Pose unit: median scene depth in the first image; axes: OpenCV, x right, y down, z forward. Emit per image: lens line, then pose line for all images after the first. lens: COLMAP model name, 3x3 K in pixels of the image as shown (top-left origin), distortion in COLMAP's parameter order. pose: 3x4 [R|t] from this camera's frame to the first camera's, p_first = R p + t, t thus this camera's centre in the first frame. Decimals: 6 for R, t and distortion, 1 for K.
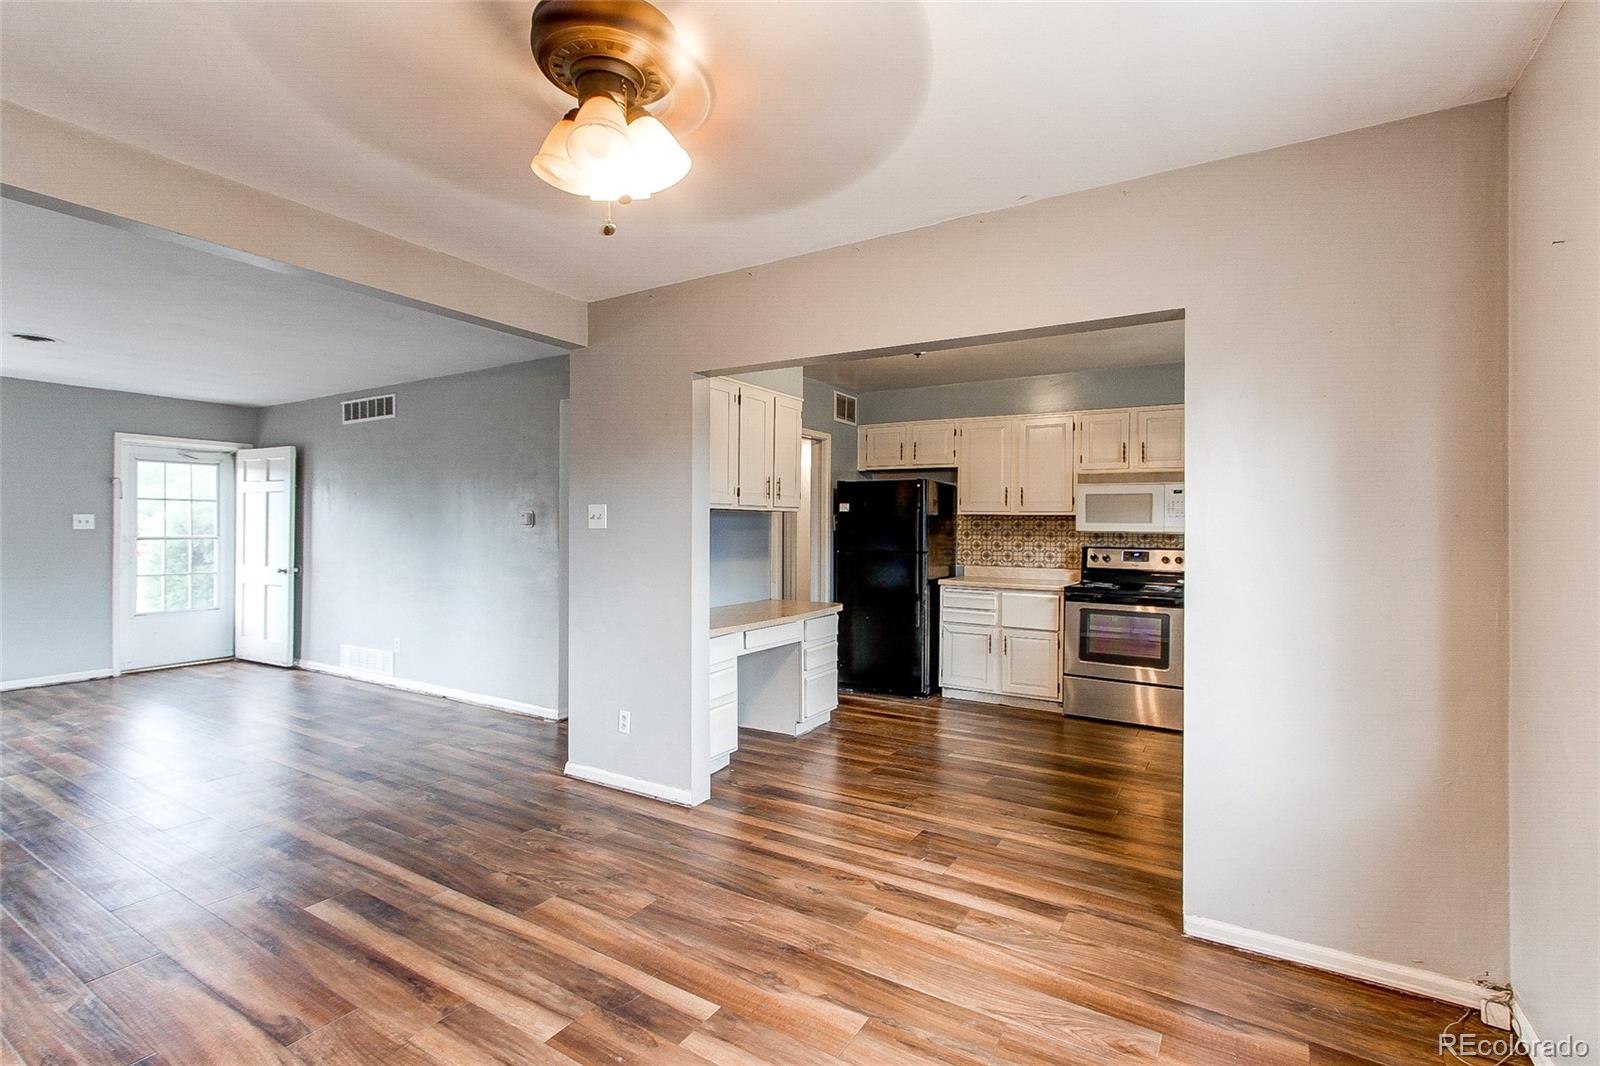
lens RADIAL K [[743.4, 0, 787.8], [0, 743.4, 523.9], [0, 0, 1]] dist [0.001632, 0.001332]
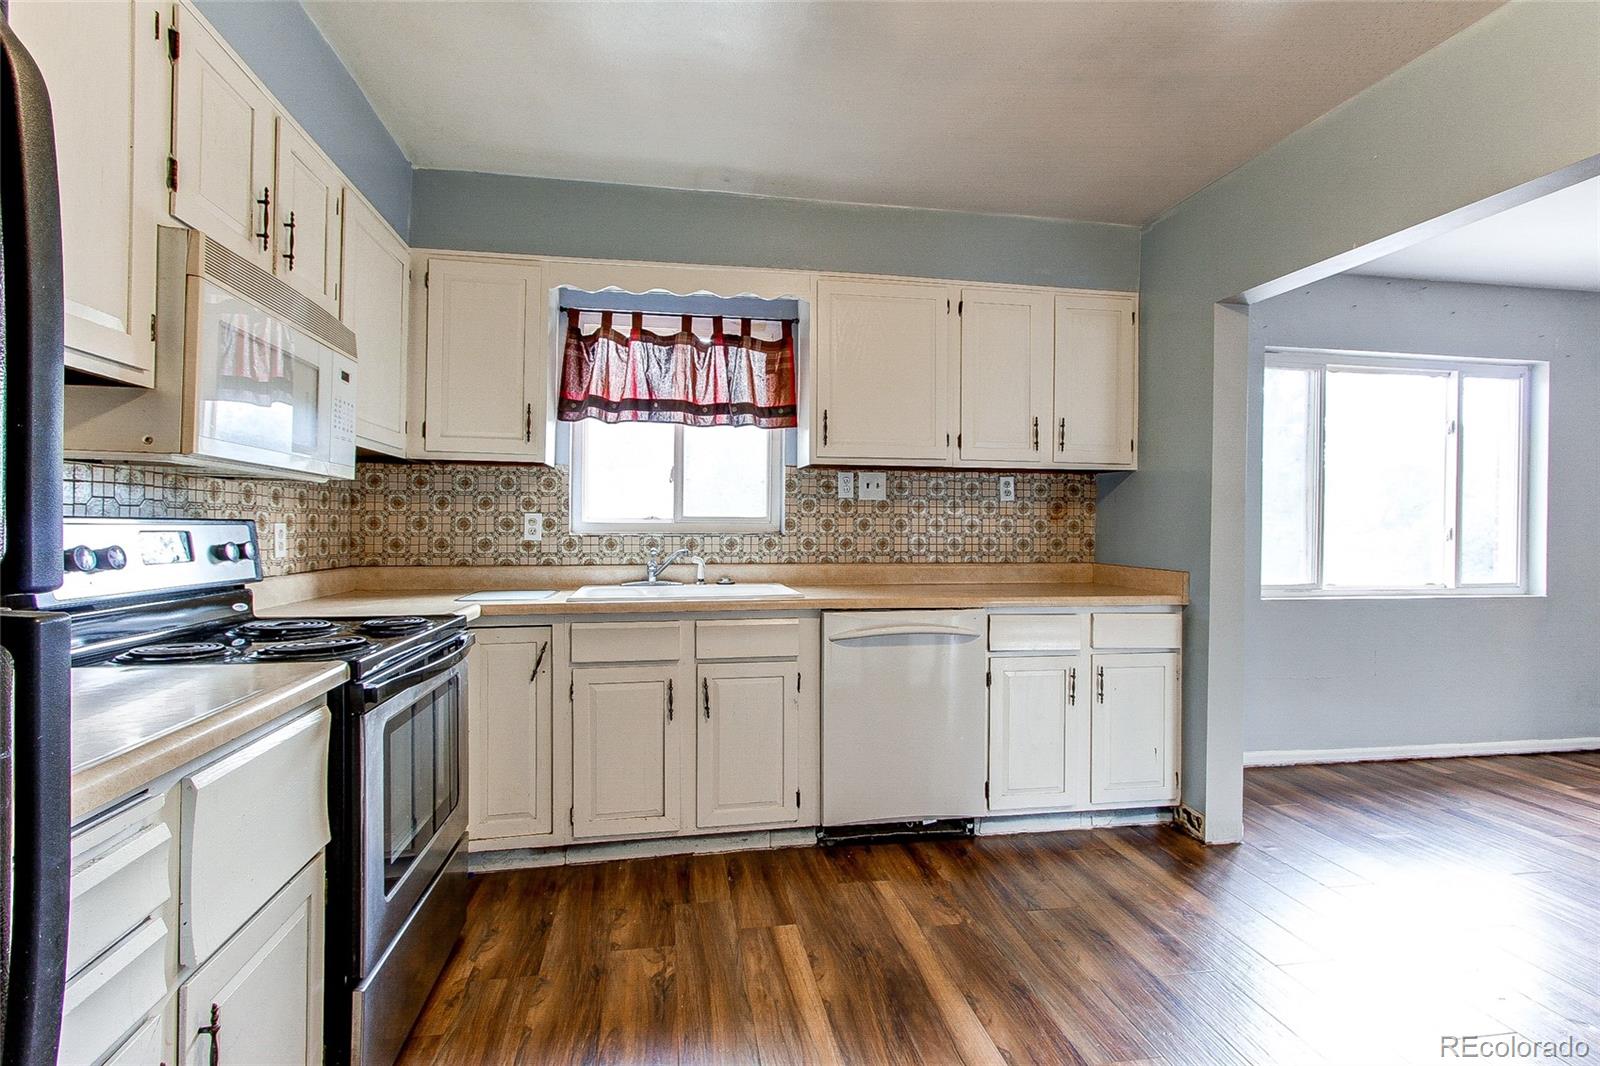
lens RADIAL K [[743.4, 0, 787.8], [0, 743.4, 523.9], [0, 0, 1]] dist [0.001632, 0.001332]
pose [[-0.667484, -0.012587, 0.744518, 0.060927], [-0.019410, 0.999811, -0.000498, 0.028621], [-0.744371, -0.014784, -0.667602, 0.969695]]
